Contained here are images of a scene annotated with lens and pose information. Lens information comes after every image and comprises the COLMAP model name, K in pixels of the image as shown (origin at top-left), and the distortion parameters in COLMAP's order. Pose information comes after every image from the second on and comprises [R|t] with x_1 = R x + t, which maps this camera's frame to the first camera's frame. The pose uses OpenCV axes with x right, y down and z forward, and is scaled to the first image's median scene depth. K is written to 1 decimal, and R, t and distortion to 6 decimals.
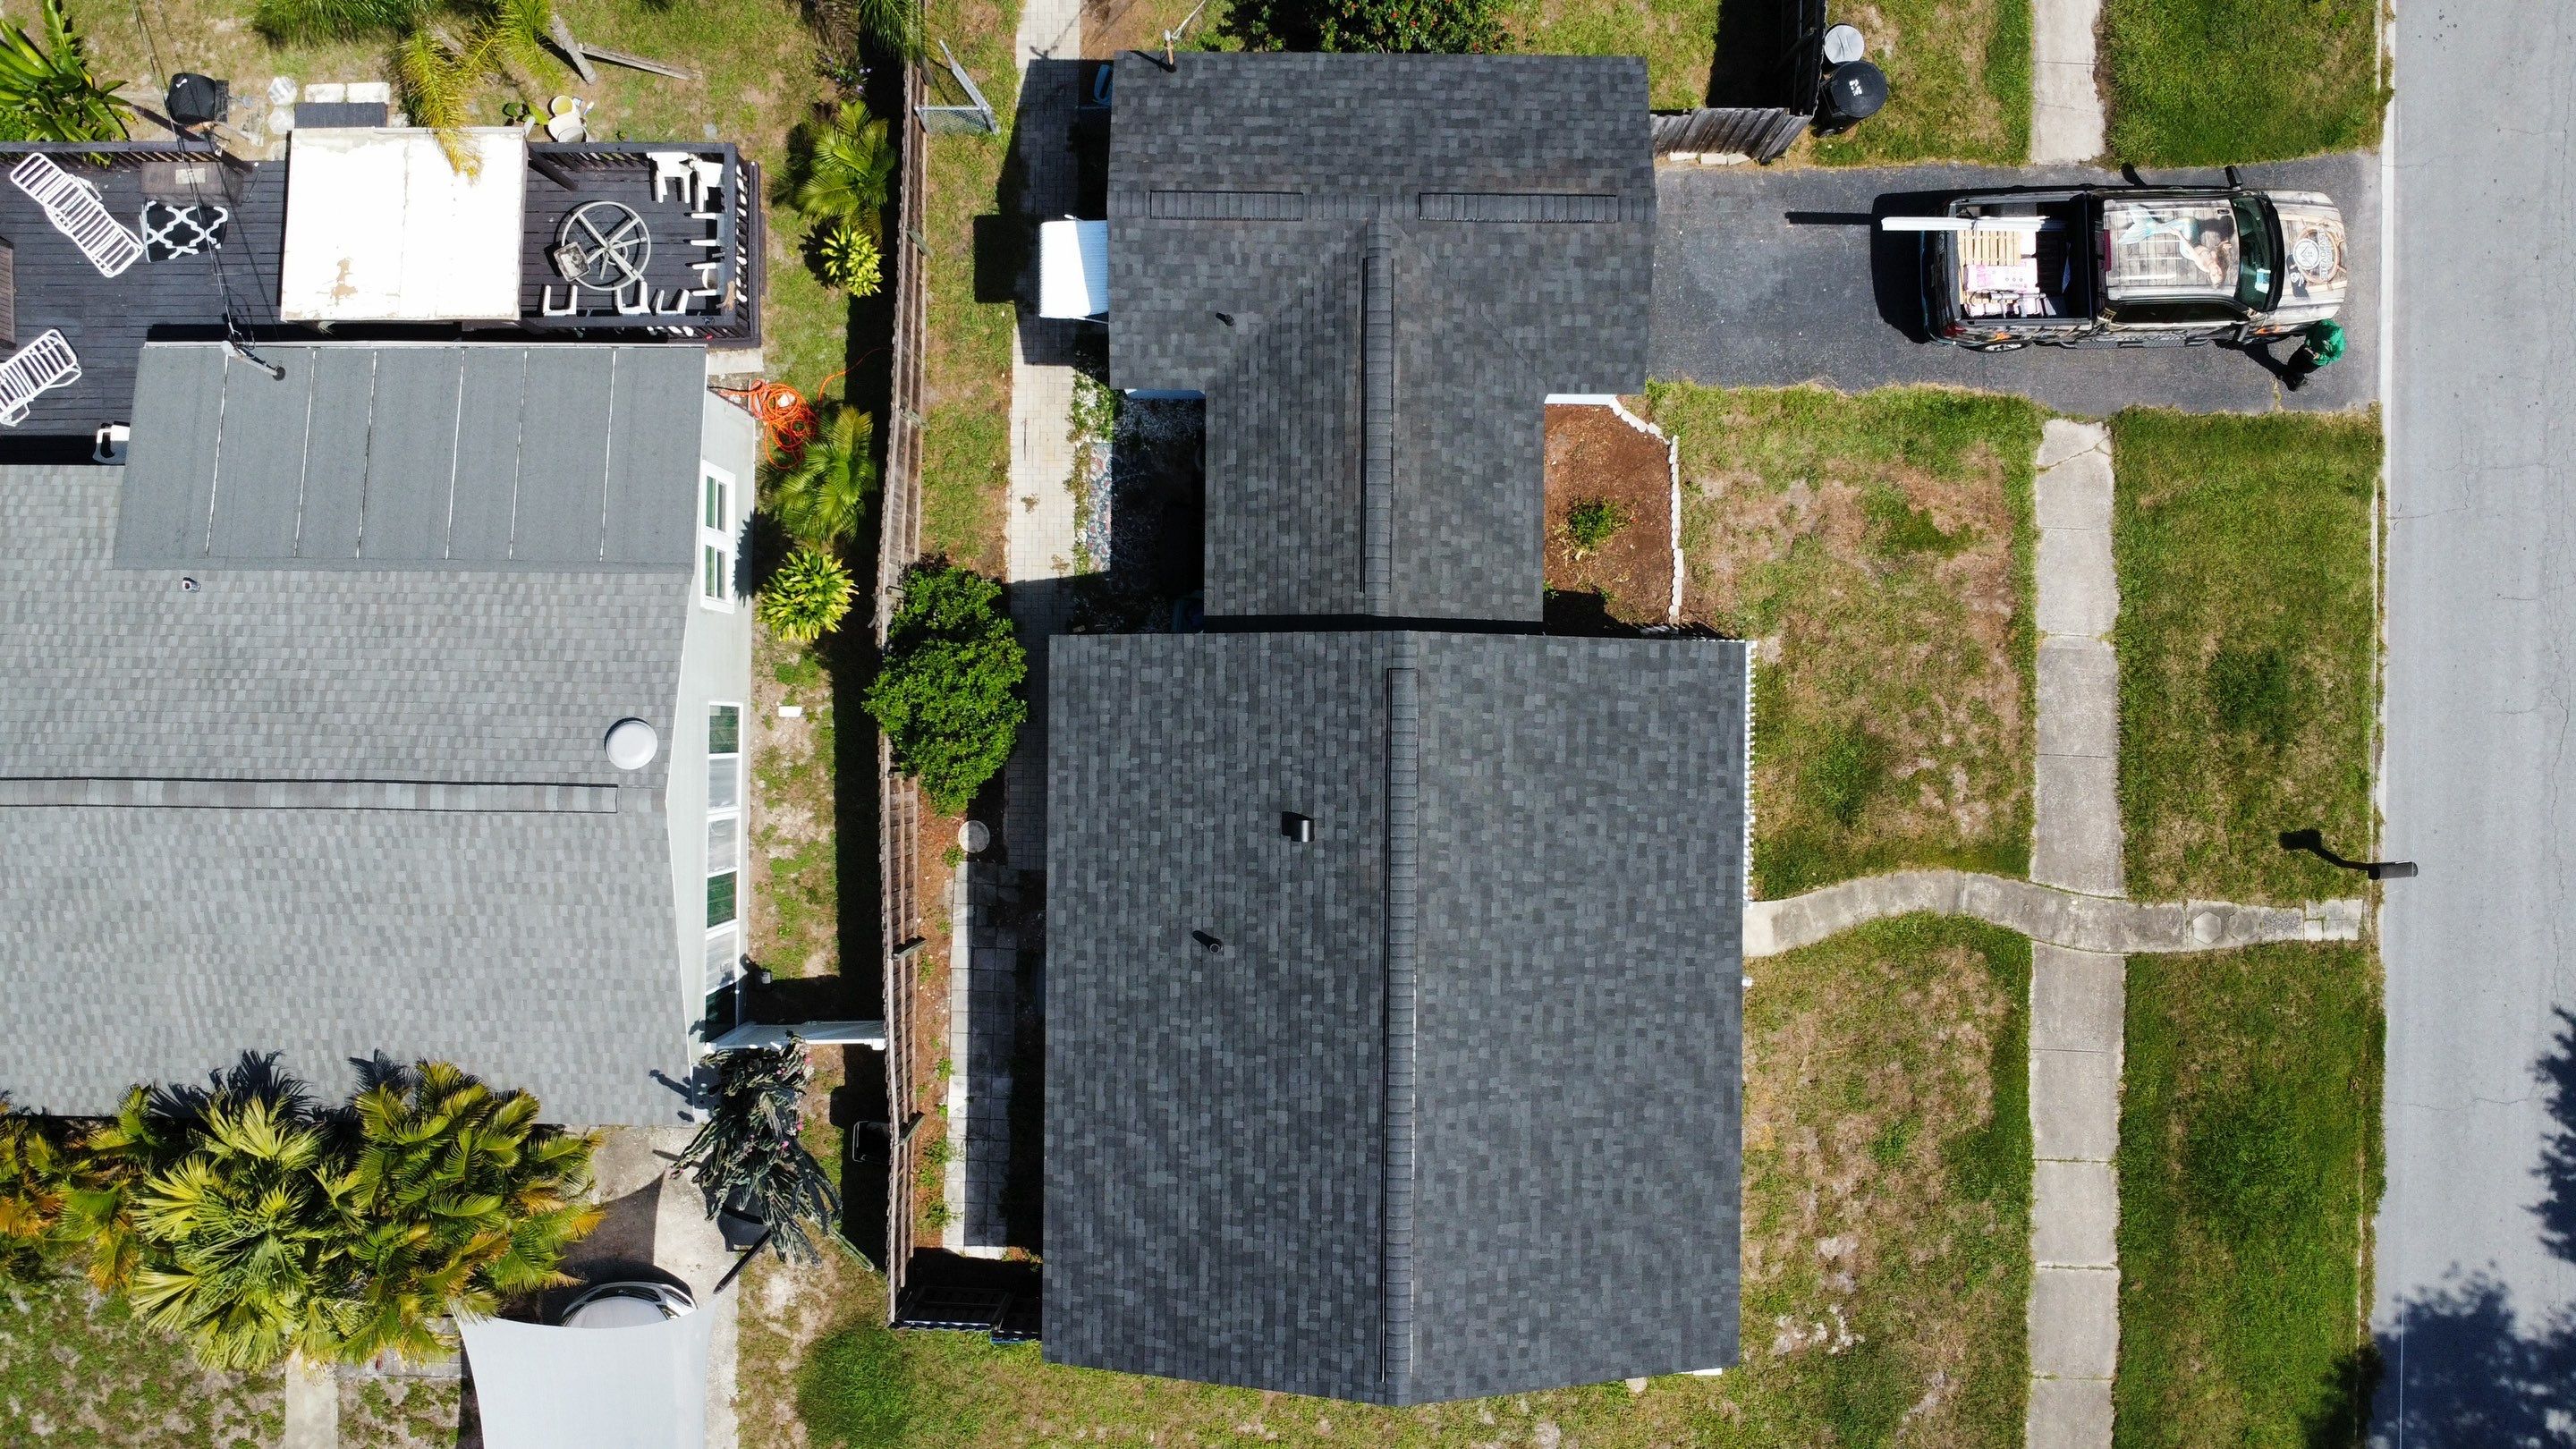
lens RADIAL K [[1869.1, 0, 1280.8], [0, 1869.1, 717.8], [0, 0, 1]] dist [-0.028689, -0.011966]
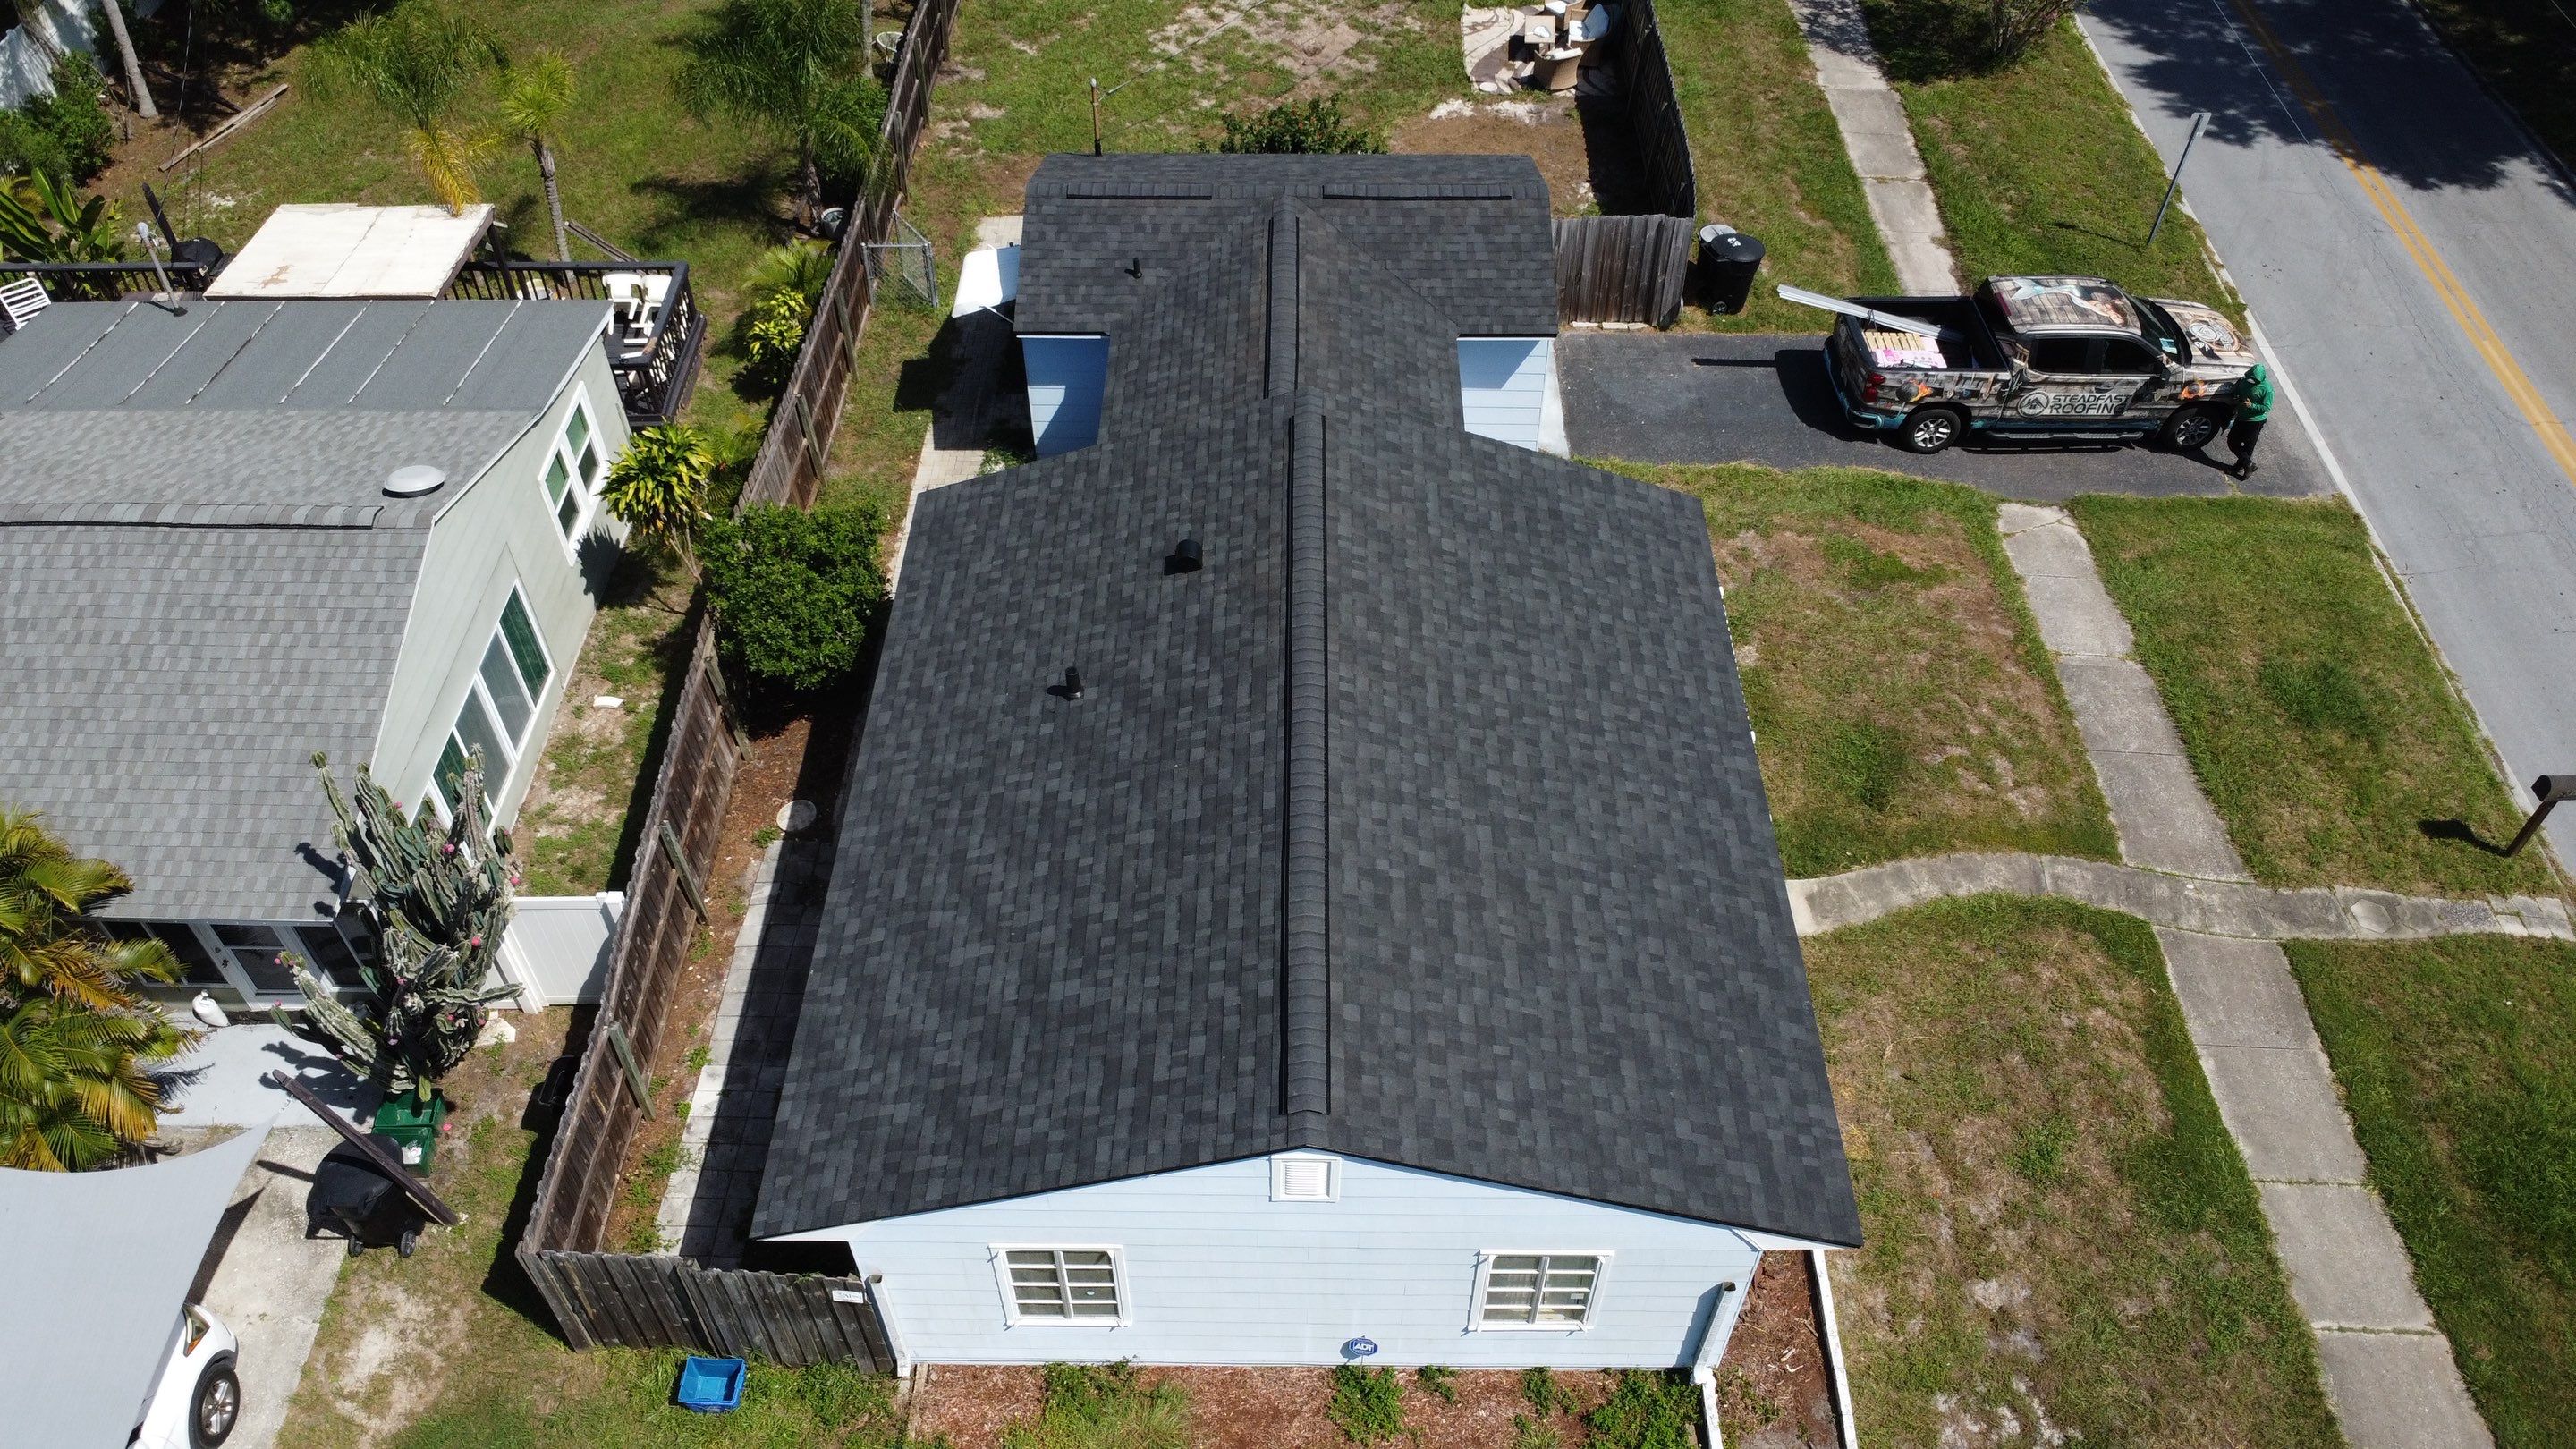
lens RADIAL K [[1869.1, 0, 1280.4], [0, 1869.1, 718.9], [0, 0, 1]] dist [-0.028689, -0.011966]
pose [[0.999995, 0.000510, -0.003147, 0.047373], [-0.002517, 0.732019, -0.681280, 0.582705], [0.001956, 0.681284, 0.732016, 0.382428]]
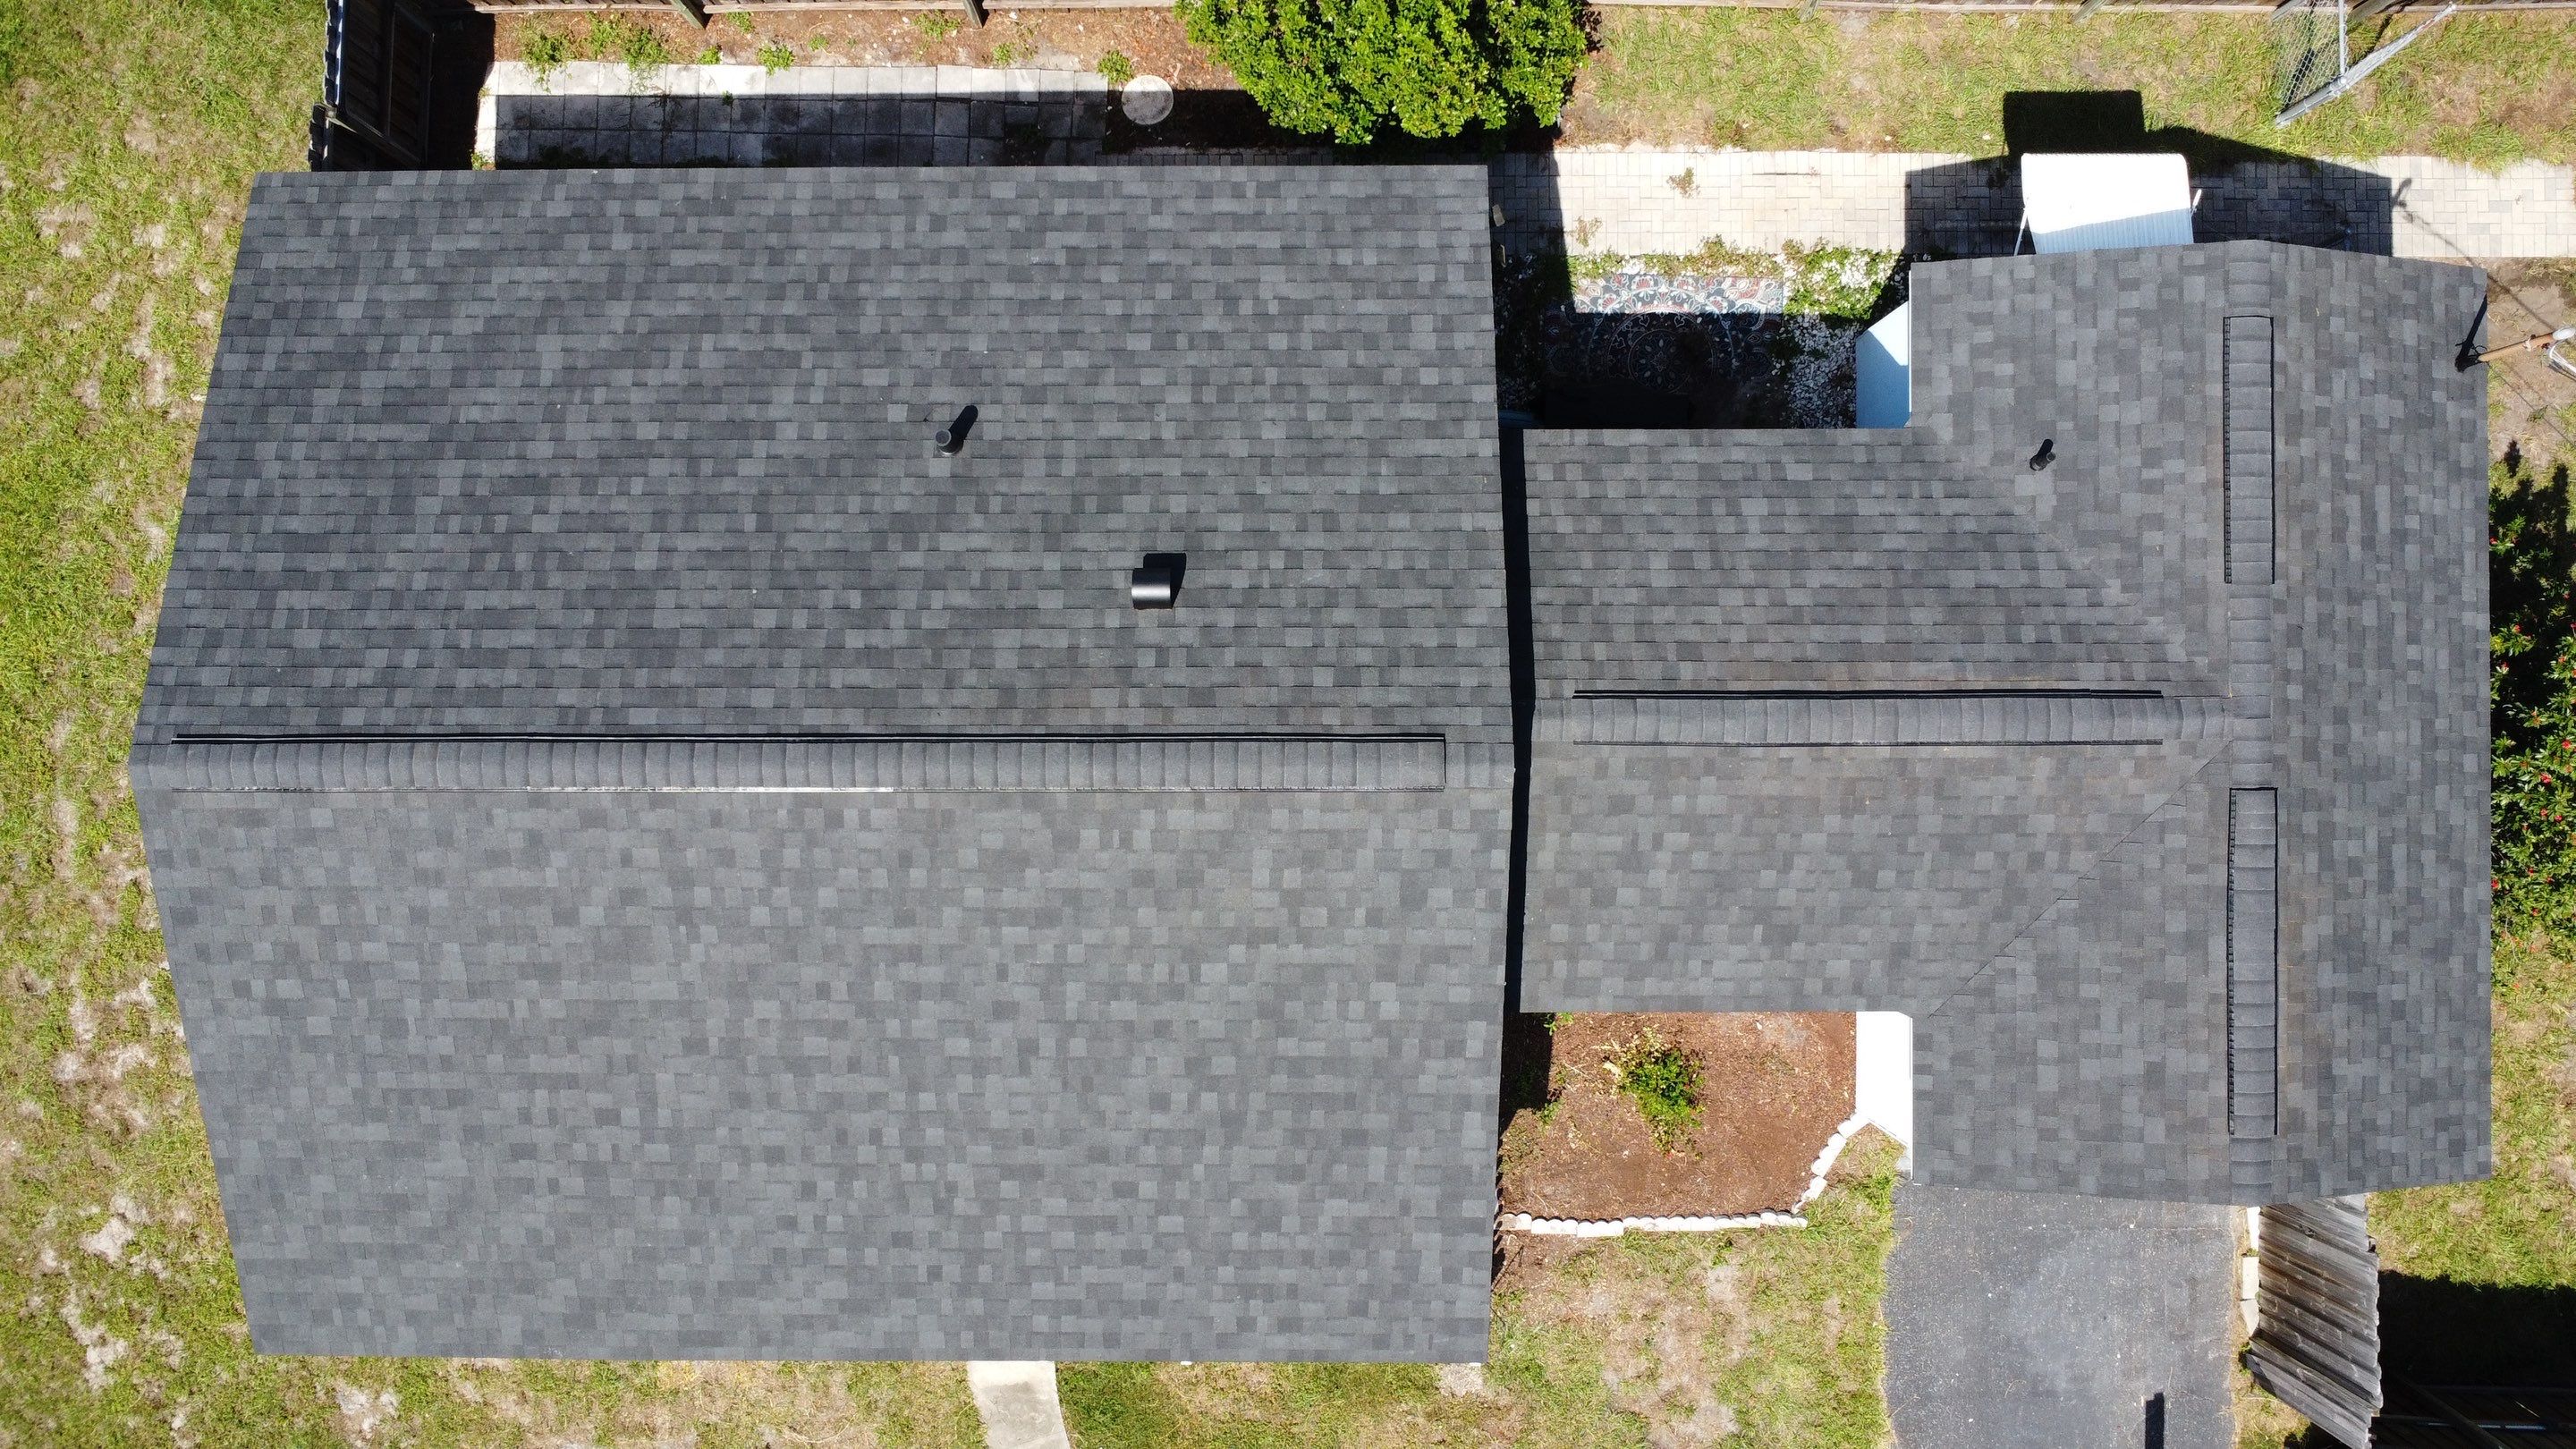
lens RADIAL K [[1869.1, 0, 1280.5], [0, 1869.1, 719.7], [0, 0, 1]] dist [-0.028689, -0.011966]
pose [[0.010266, 0.999919, -0.007525, 0.048009], [-0.999832, 0.010379, 0.015136, 0.011862], [0.015213, 0.007369, 0.999857, 0.380365]]
